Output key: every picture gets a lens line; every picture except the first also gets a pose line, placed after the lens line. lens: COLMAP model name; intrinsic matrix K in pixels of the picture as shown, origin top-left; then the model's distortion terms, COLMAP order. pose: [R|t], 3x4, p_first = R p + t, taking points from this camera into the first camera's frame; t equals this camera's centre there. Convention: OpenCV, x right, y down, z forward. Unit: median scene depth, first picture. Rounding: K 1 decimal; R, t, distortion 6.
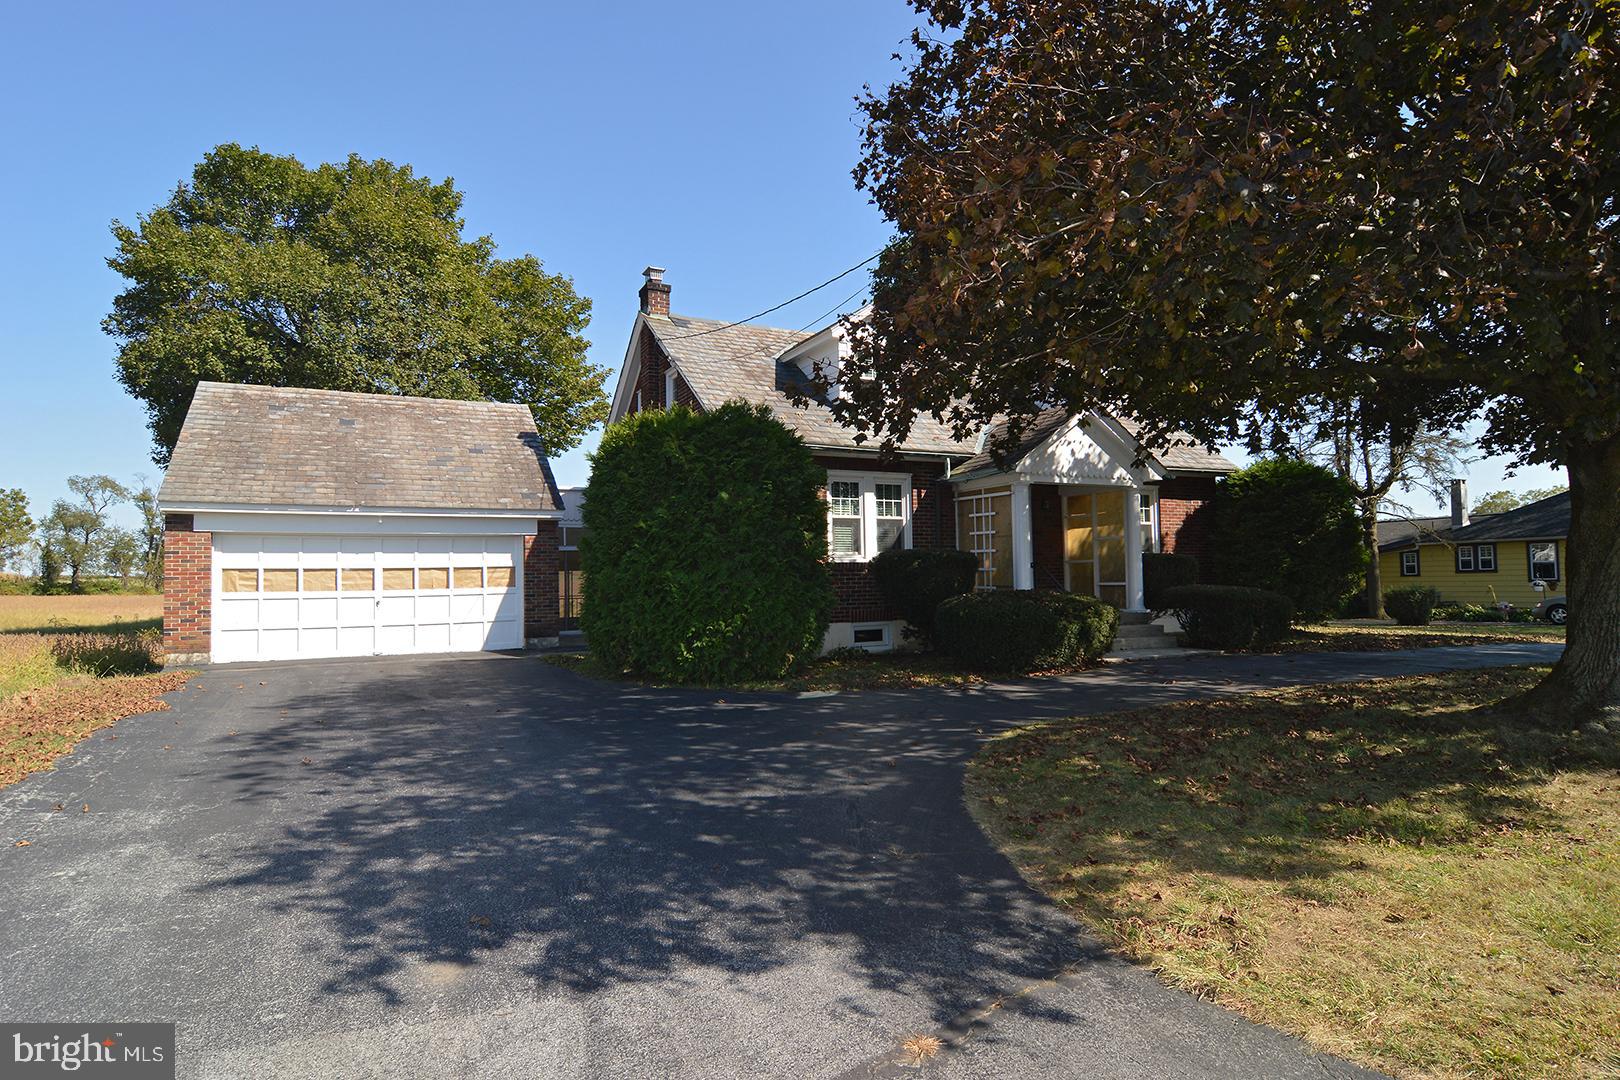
lens RADIAL K [[889.2, 0, 808.3], [0, 889.2, 553.7], [0, 0, 1]] dist [-0.011261, -0.006196]
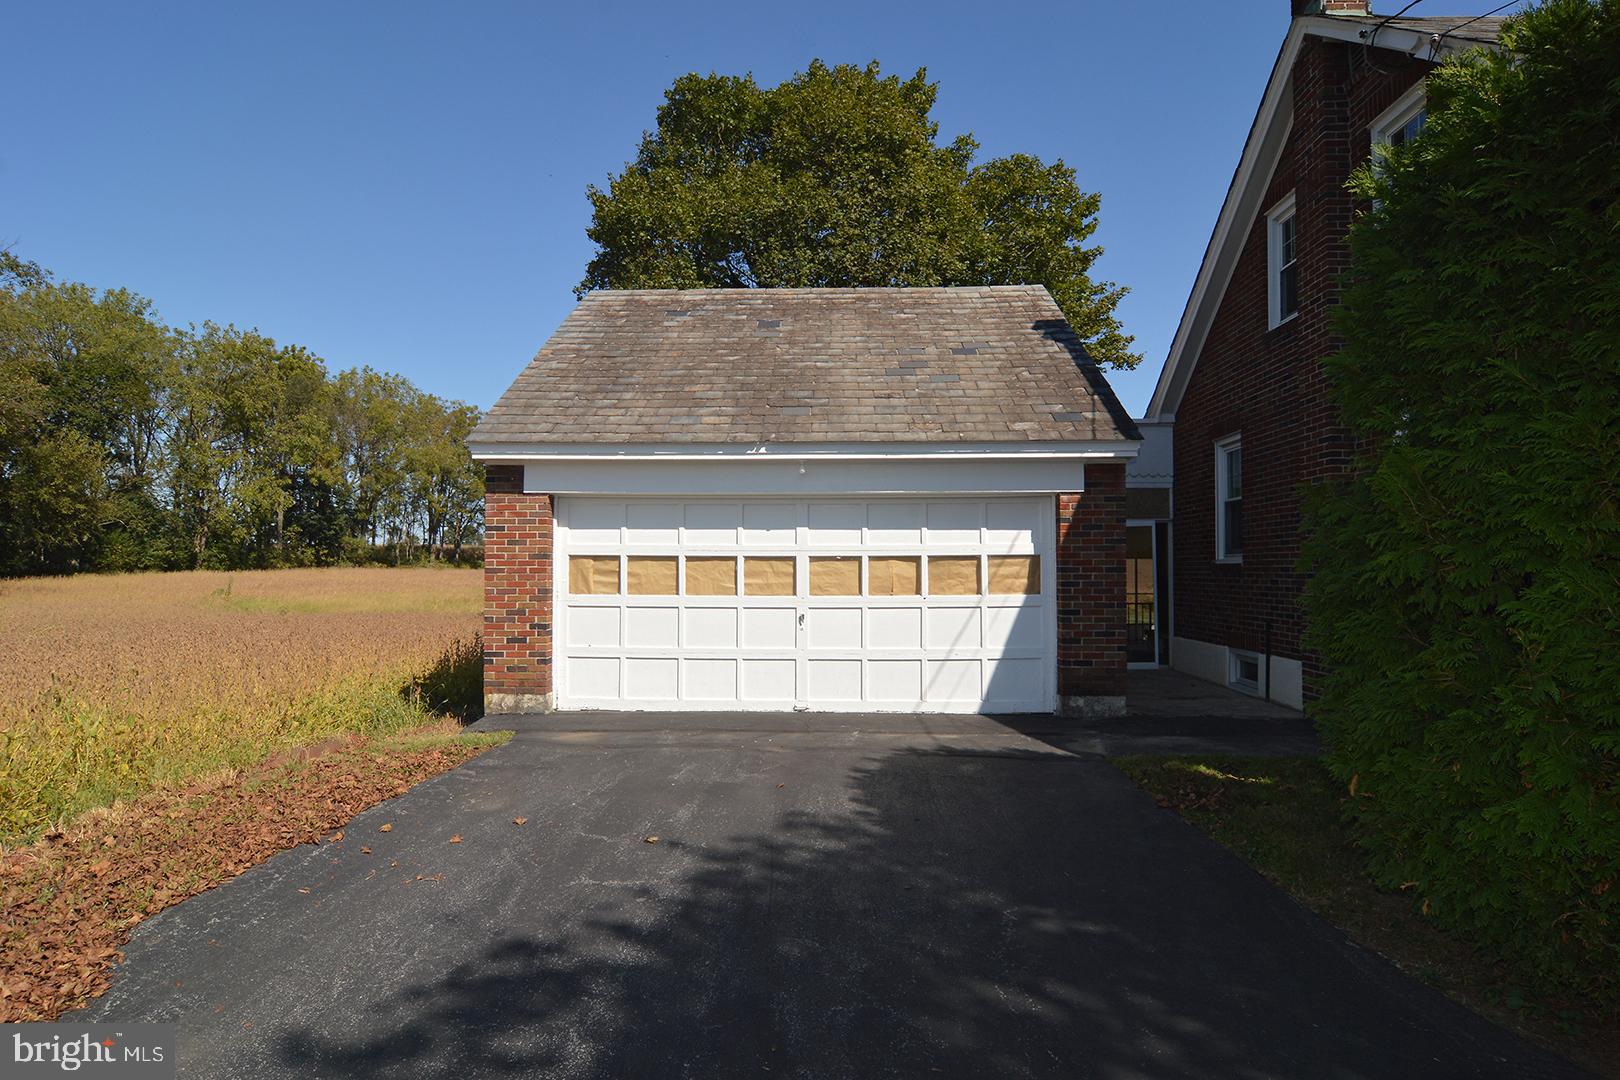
lens RADIAL K [[889.2, 0, 814.1], [0, 889.2, 547.2], [0, 0, 1]] dist [-0.011261, -0.006196]
pose [[0.874907, 0.004131, -0.484273, -0.192739], [0.000610, 0.999953, 0.009633, 0.004876], [0.484290, -0.008724, 0.874864, 0.479168]]
